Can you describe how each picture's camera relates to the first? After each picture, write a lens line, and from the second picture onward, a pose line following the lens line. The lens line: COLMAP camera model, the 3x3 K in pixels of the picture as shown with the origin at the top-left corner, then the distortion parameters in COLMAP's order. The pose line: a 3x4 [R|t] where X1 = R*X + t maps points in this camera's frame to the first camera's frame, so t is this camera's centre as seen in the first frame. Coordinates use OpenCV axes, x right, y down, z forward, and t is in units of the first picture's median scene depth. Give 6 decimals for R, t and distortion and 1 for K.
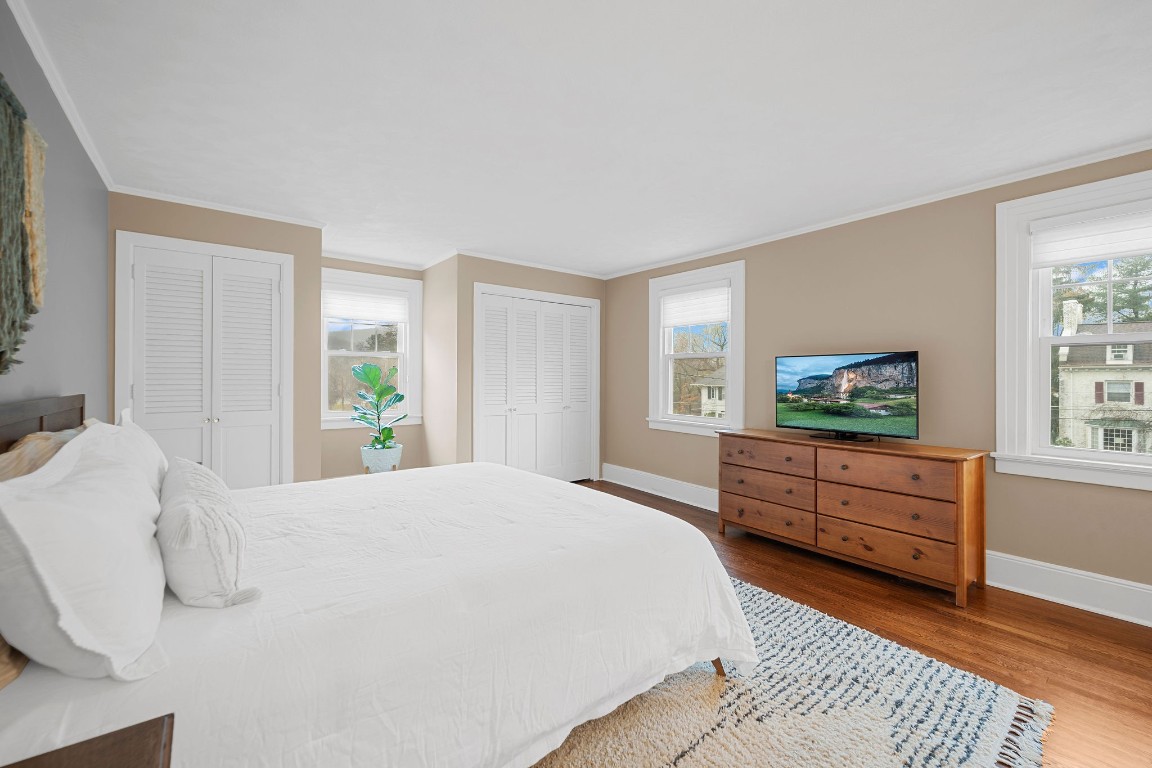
lens RADIAL K [[463.4, 0, 576.9], [0, 463.4, 381.4], [0, 0, 1]] dist [0.007787, -0.002704]
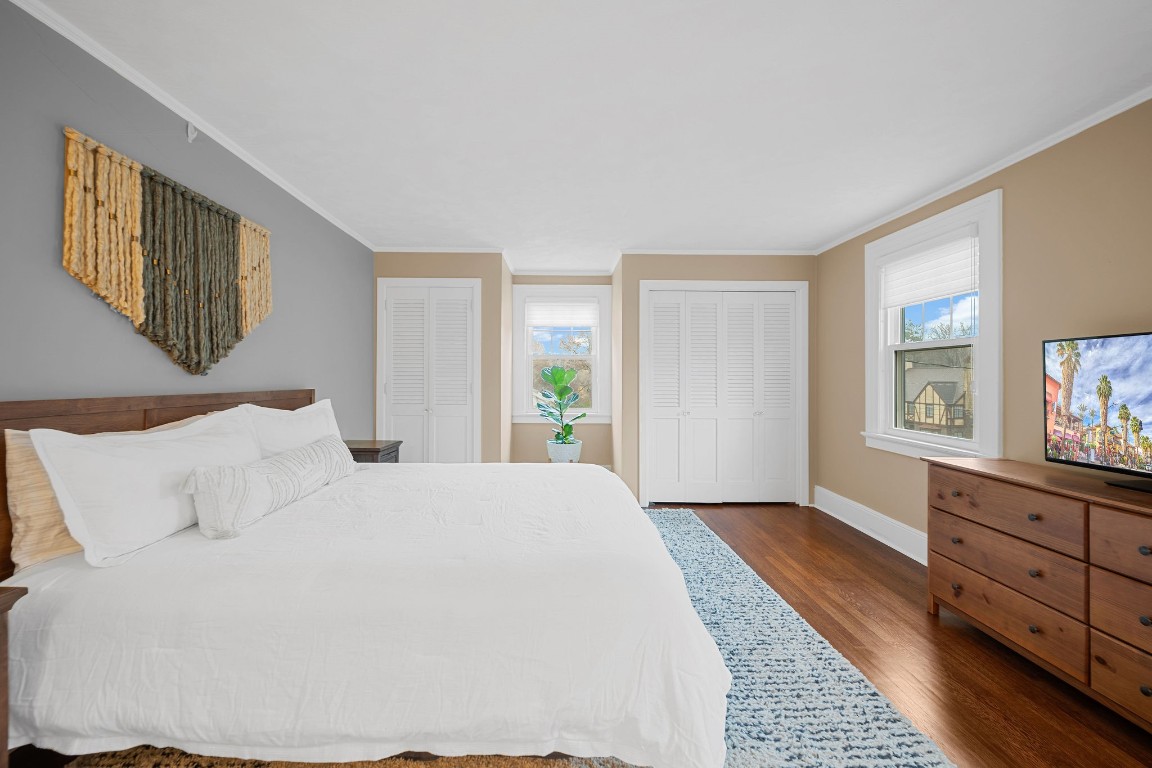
lens RADIAL K [[463.4, 0, 573.1], [0, 463.4, 379.1], [0, 0, 1]] dist [0.007787, -0.002704]
pose [[0.796481, -0.001611, -0.604661, 0.309481], [-0.003938, 0.999961, -0.007852, 0.001913], [0.604650, 0.008636, 0.796444, 0.169405]]
